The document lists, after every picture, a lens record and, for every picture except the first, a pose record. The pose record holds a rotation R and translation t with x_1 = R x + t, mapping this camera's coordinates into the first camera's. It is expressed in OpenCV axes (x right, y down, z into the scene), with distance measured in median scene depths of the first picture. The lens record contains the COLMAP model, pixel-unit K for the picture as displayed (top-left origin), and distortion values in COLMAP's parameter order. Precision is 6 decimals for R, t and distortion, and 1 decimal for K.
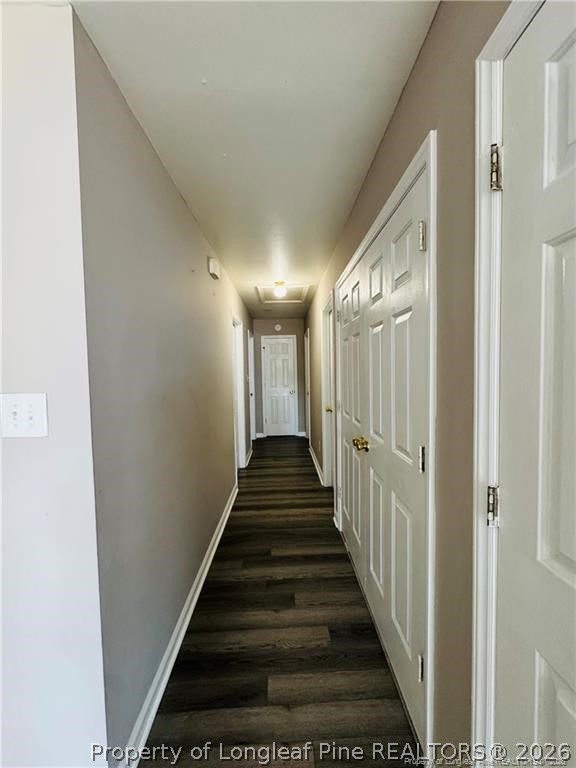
lens RADIAL K [[302.8, 0, 289.8], [0, 302.8, 382.7], [0, 0, 1]] dist [0.002032, -0.000296]
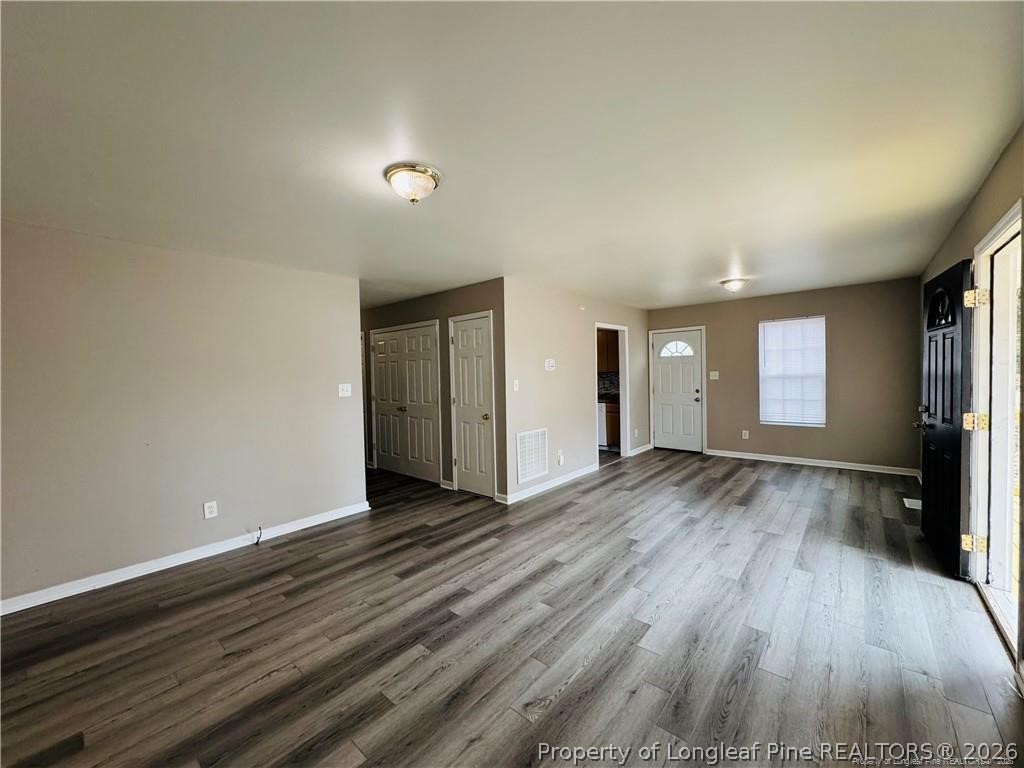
lens RADIAL K [[403.8, 0, 511.9], [0, 403.8, 383.9], [0, 0, 1]] dist [0.002032, -0.000296]
pose [[0.678457, -0.019269, 0.734388, -0.682978], [0.045012, 0.998868, -0.015375, 0.044449], [-0.733260, 0.043488, 0.678556, -0.810779]]
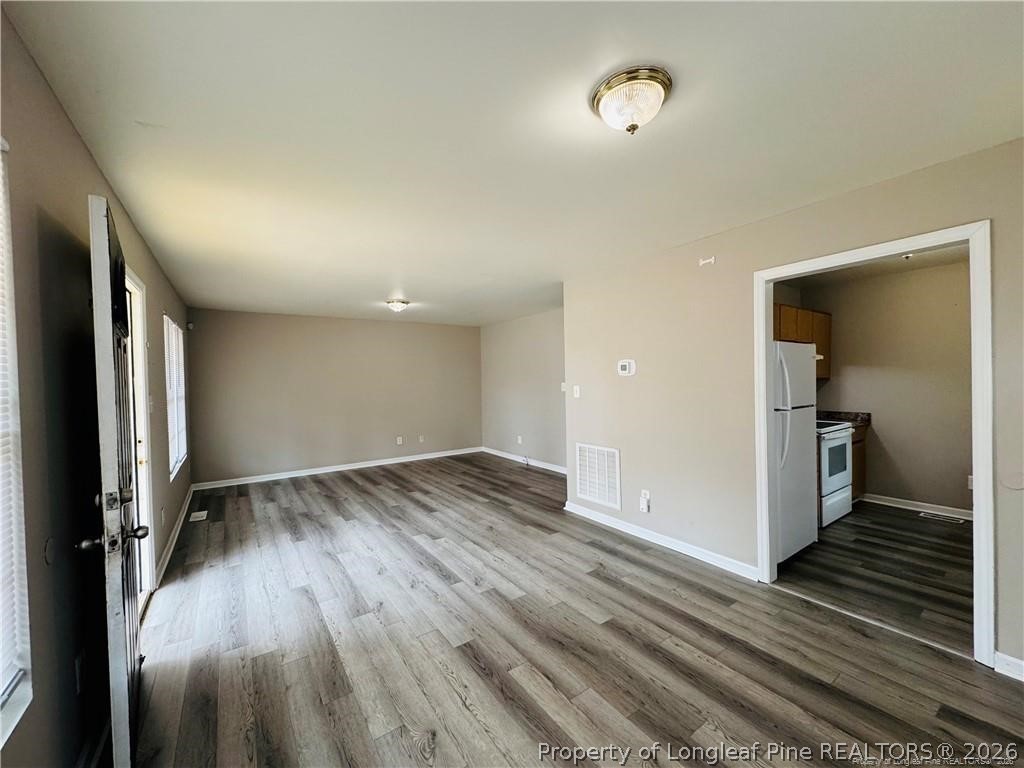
lens RADIAL K [[403.8, 0, 510.9], [0, 403.8, 384.5], [0, 0, 1]] dist [0.002032, -0.000296]
pose [[0.546220, 0.017741, -0.837454, 0.979481], [-0.024507, 0.999686, 0.005193, 0.011531], [0.837283, 0.017687, 0.546483, -0.775829]]
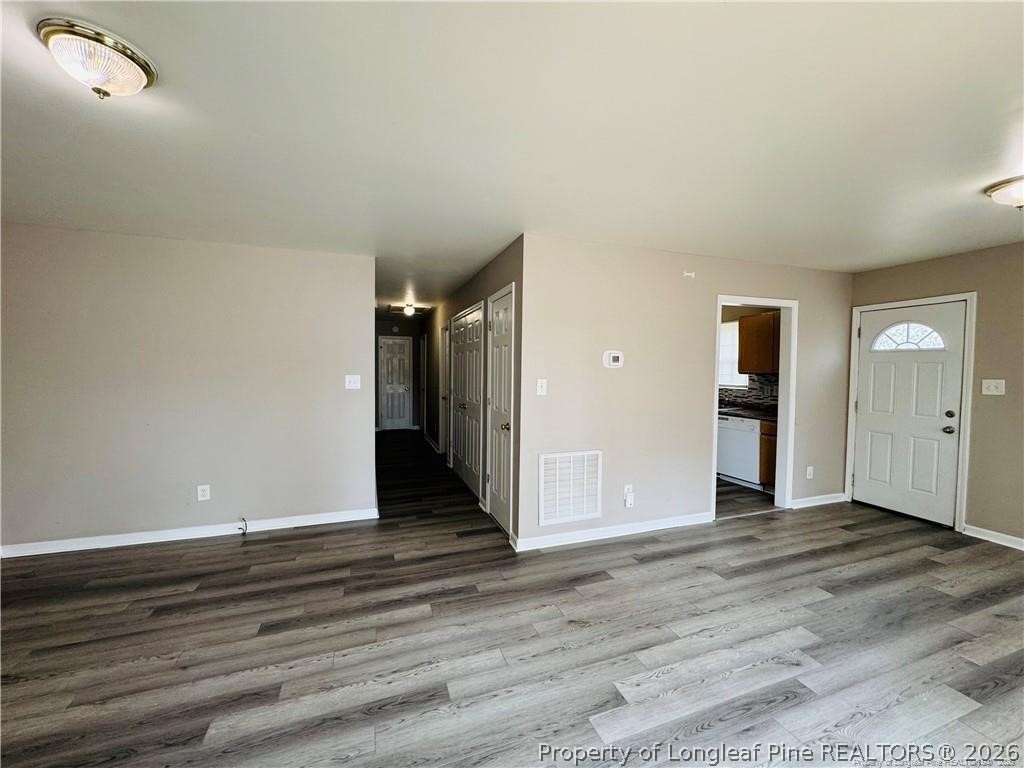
lens RADIAL K [[403.8, 0, 513.2], [0, 403.8, 383.4], [0, 0, 1]] dist [0.002032, -0.000296]
pose [[0.949704, 0.013437, 0.312861, -0.139199], [-0.010989, 0.999894, -0.009587, 0.033066], [-0.312957, 0.005667, 0.949751, -0.794087]]
